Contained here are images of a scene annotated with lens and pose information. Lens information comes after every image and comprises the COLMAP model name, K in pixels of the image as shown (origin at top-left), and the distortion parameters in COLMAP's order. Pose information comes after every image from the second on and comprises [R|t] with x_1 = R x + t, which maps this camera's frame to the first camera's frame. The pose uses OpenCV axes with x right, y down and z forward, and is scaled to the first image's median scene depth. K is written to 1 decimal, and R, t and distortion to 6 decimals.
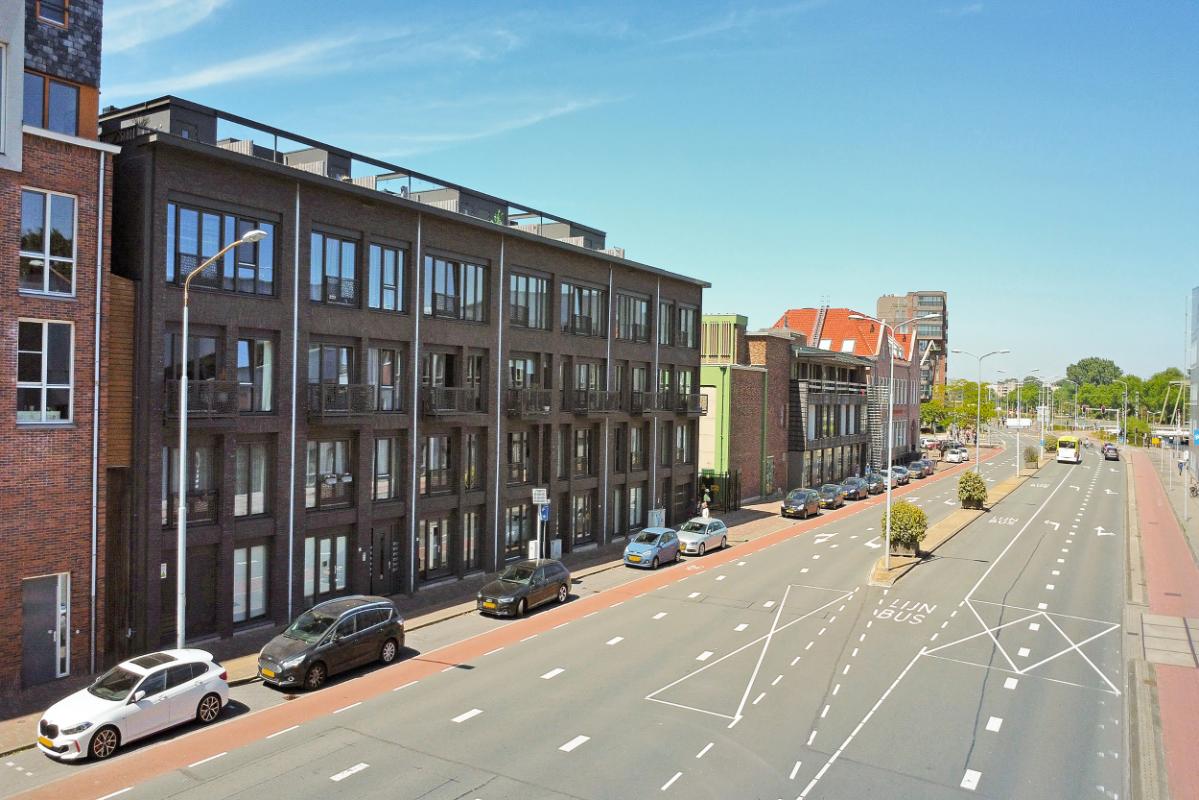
lens RADIAL K [[870.5, 0, 599.5], [0, 870.5, 400.0], [0, 0, 1]] dist [-0.003968, -0.001513]
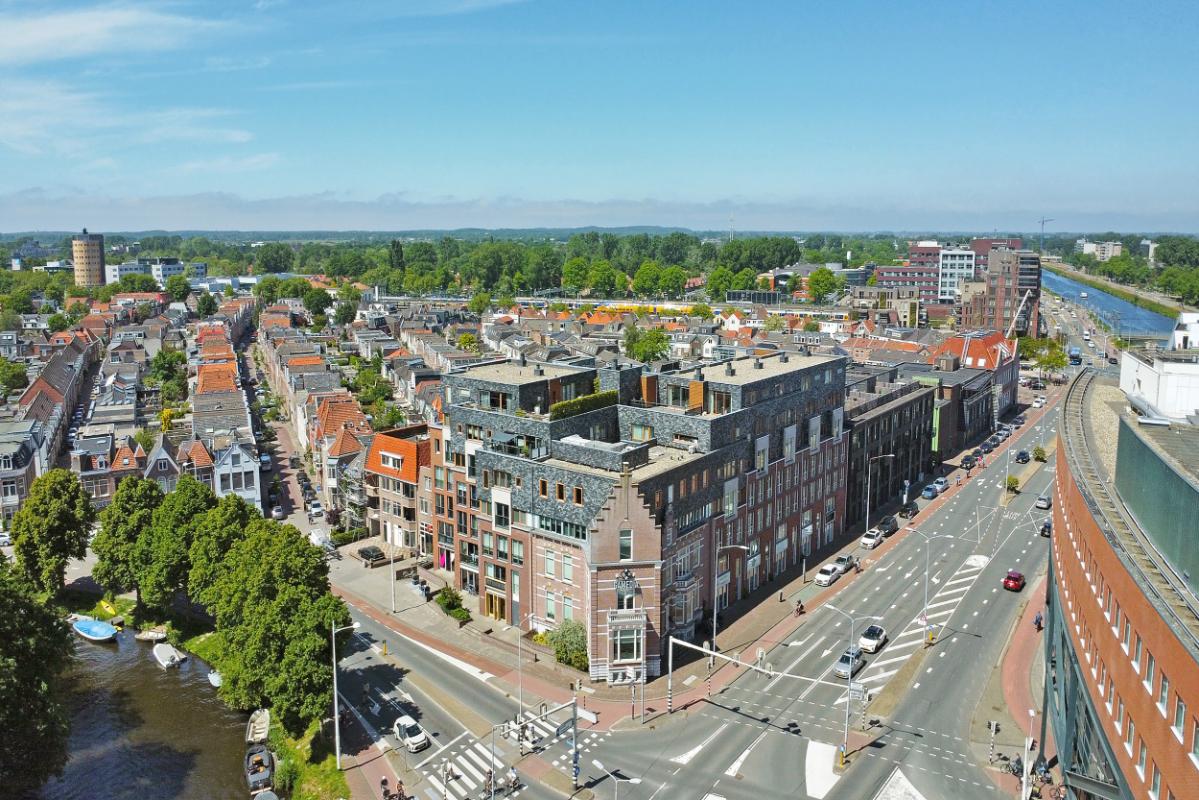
lens RADIAL K [[870.5, 0, 599.5], [0, 870.5, 400.0], [0, 0, 1]] dist [-0.003968, -0.001513]
pose [[0.995629, -0.015070, -0.092170, -0.891136], [0.031981, 0.982243, 0.184866, -0.832218], [0.087747, -0.187006, 0.978432, -2.286560]]
